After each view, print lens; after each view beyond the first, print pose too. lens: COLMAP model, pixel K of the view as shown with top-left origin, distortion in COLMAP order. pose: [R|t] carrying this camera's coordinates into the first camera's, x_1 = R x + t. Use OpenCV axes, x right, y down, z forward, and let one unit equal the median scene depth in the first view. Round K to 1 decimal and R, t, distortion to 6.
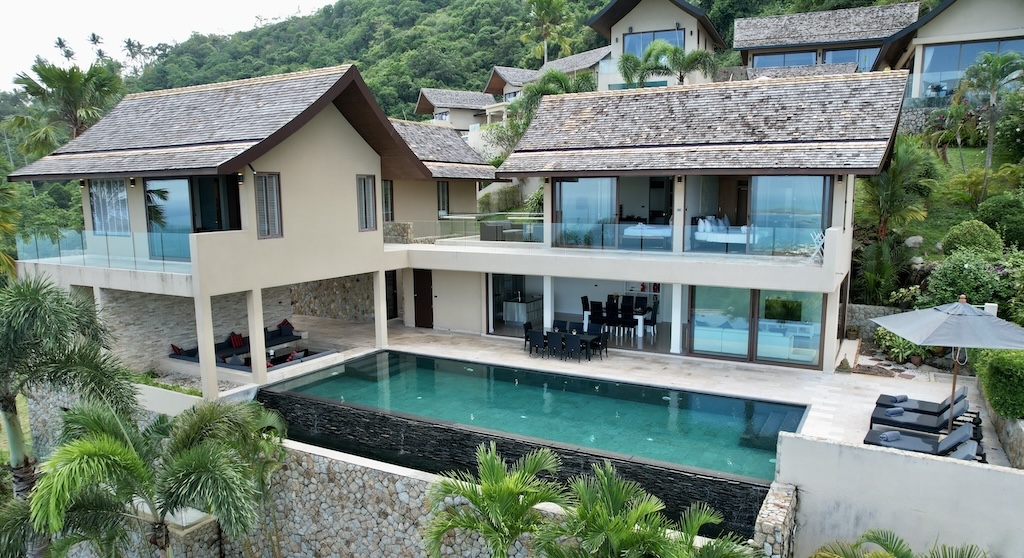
lens RADIAL K [[696.6, 0, 512.0], [0, 696.6, 279.0], [0, 0, 1]] dist [-0.027972, -0.000585]
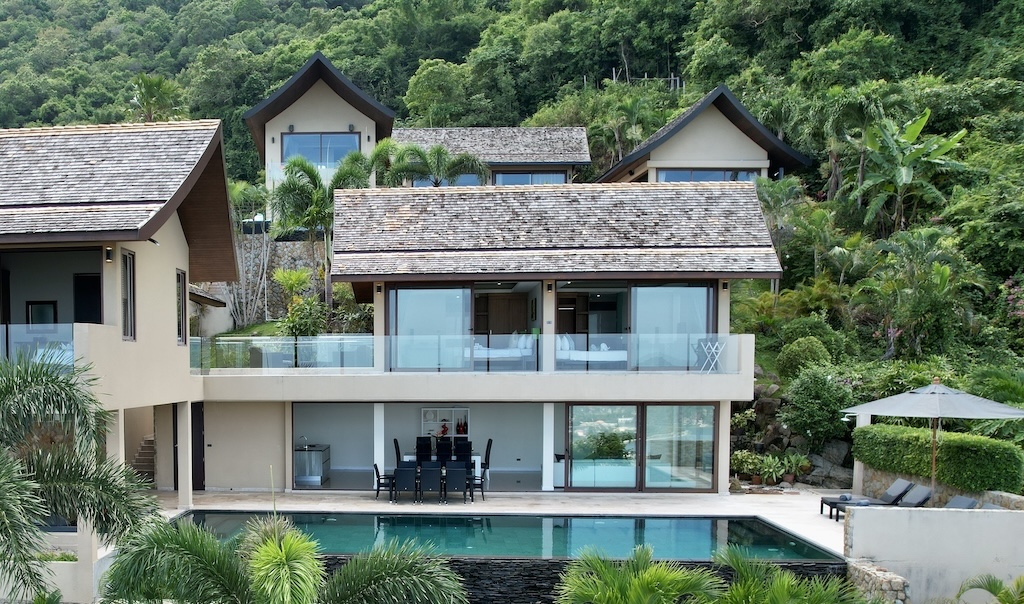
lens RADIAL K [[907.4, 0, 512.0], [0, 907.4, 336.1], [0, 0, 1]] dist [-0.020653, -0.000352]
pose [[0.919271, 0.000925, 0.393623, -0.255764], [0.047370, 0.992470, -0.112960, 0.044998], [-0.390764, 0.122487, 0.912305, -0.014307]]
